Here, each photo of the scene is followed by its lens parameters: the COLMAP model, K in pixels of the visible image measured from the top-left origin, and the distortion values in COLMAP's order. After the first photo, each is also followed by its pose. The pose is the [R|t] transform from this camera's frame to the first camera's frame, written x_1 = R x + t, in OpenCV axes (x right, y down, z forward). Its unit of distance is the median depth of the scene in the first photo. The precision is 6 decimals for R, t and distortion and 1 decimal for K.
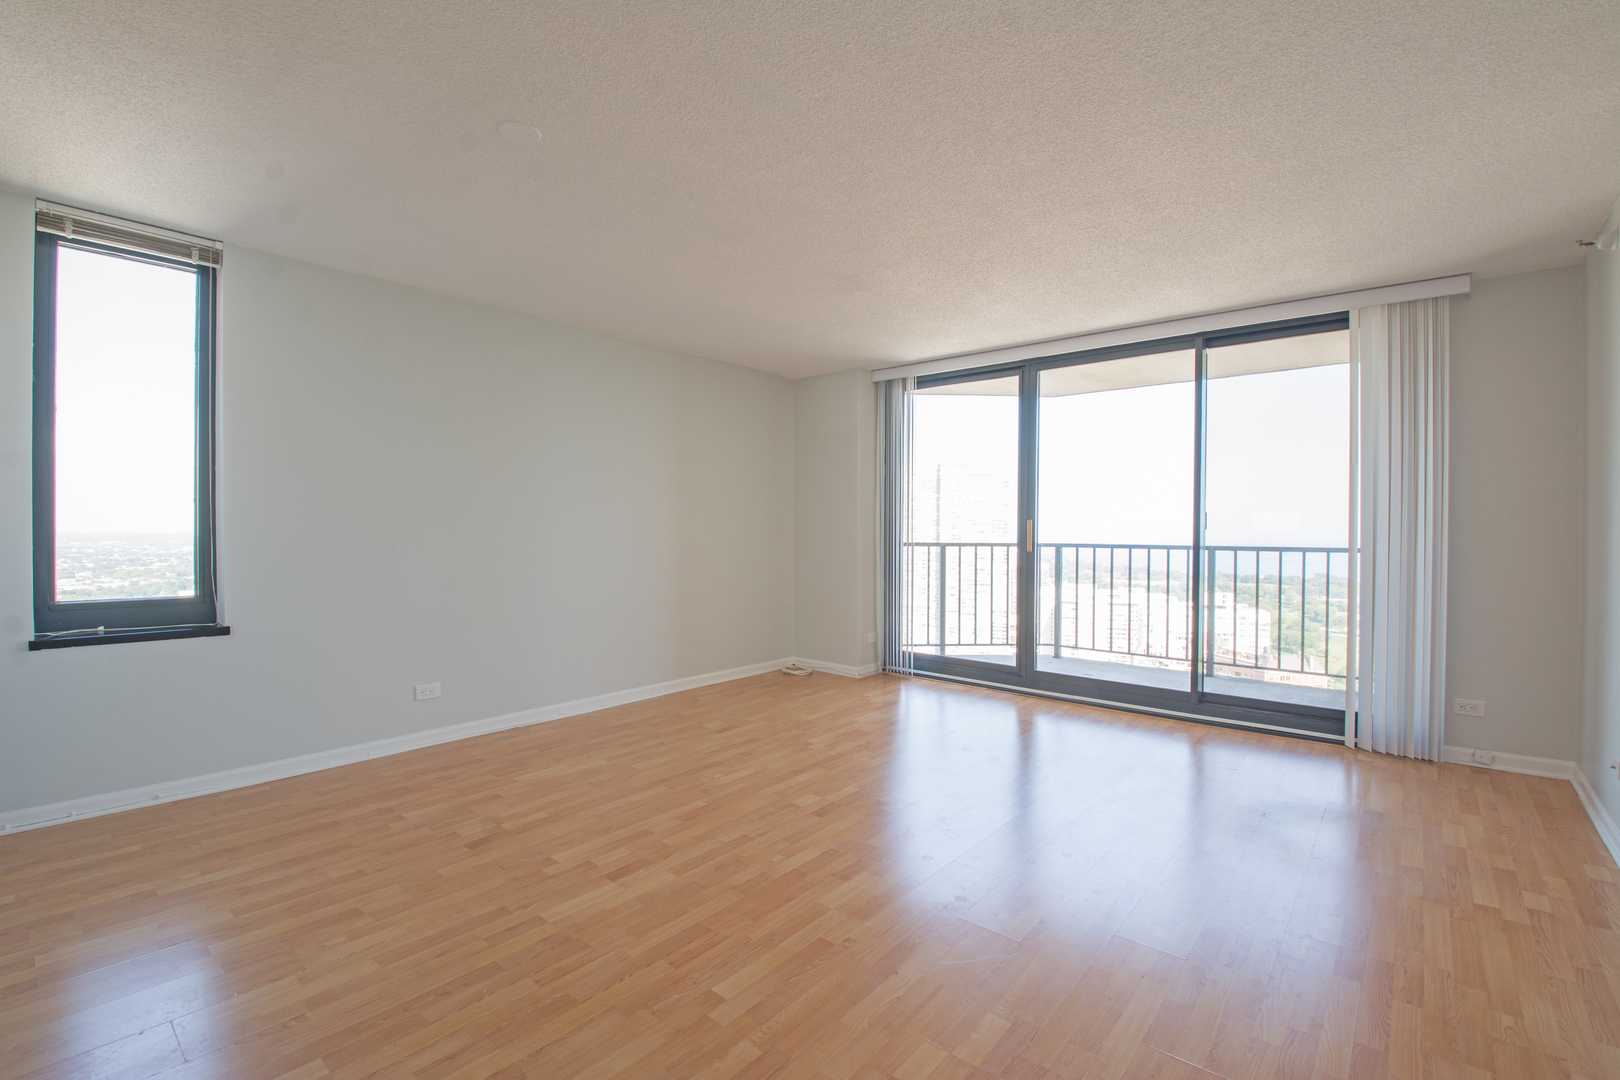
lens RADIAL K [[717.5, 0, 809.2], [0, 717.5, 547.9], [0, 0, 1]] dist [-0.023204, -0.002589]
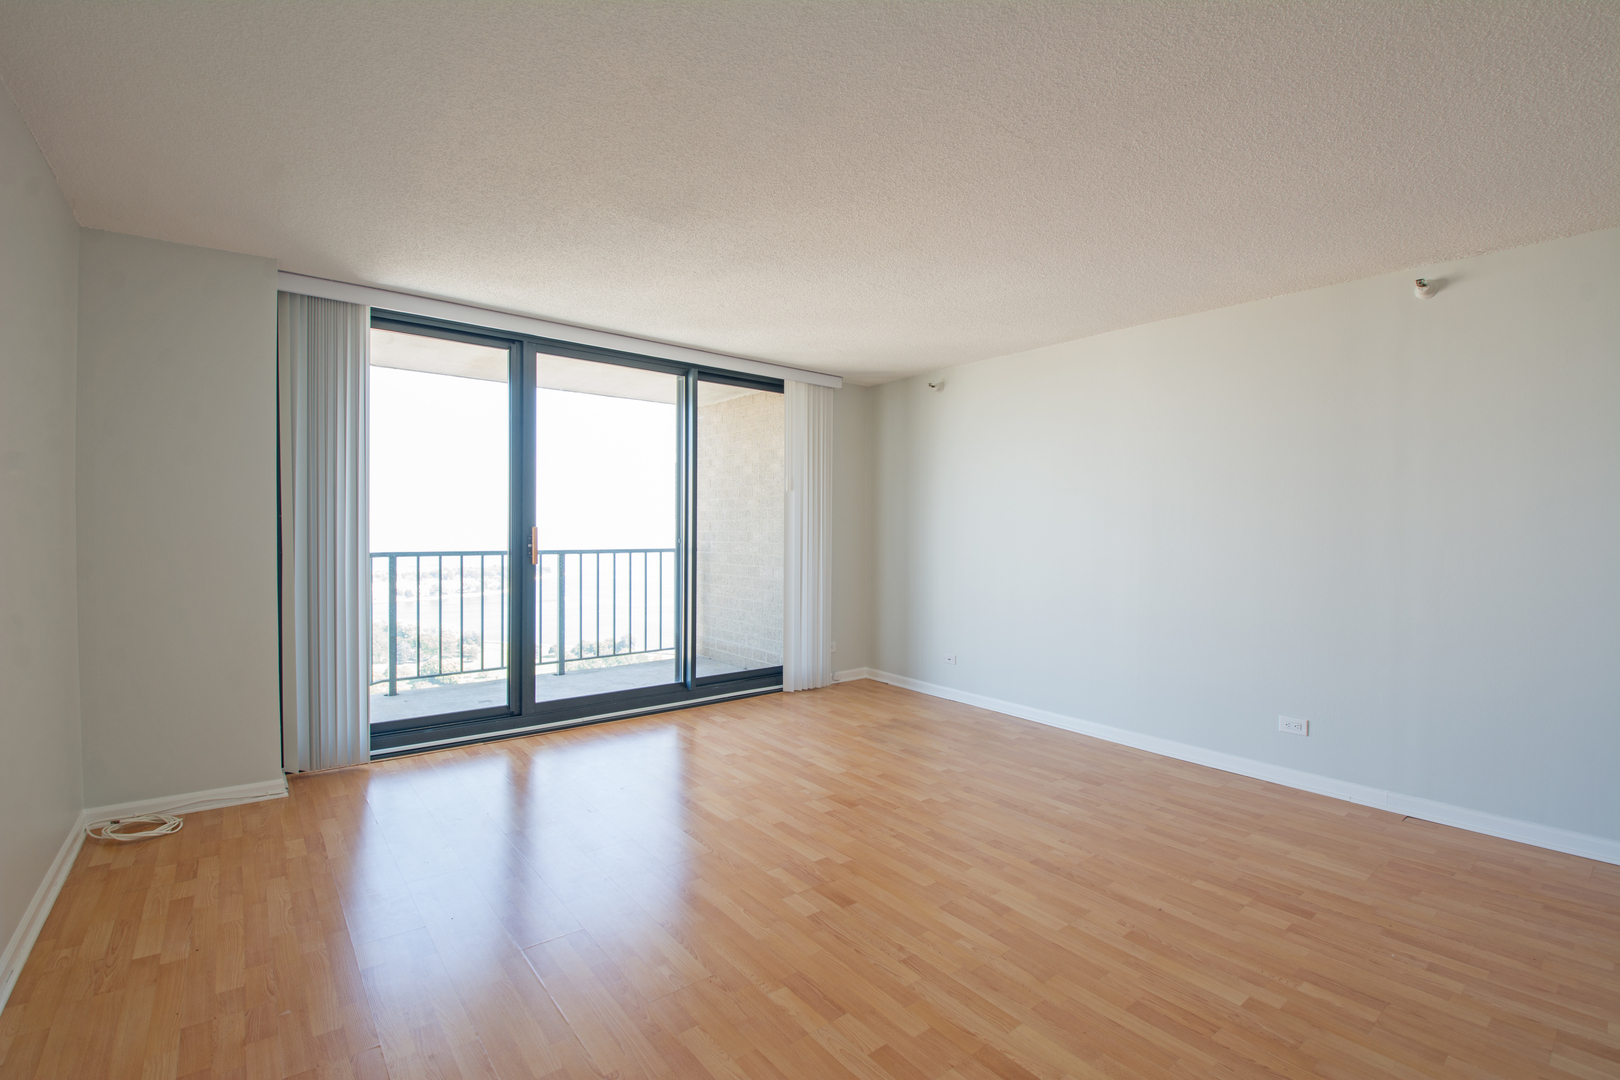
lens RADIAL K [[717.5, 0, 804.6], [0, 717.5, 525.3], [0, 0, 1]] dist [-0.023204, -0.002589]
pose [[0.181883, 0.007395, 0.983292, -0.467772], [0.019559, 0.999747, -0.011137, -0.023886], [-0.983126, 0.021258, 0.181693, 0.534458]]
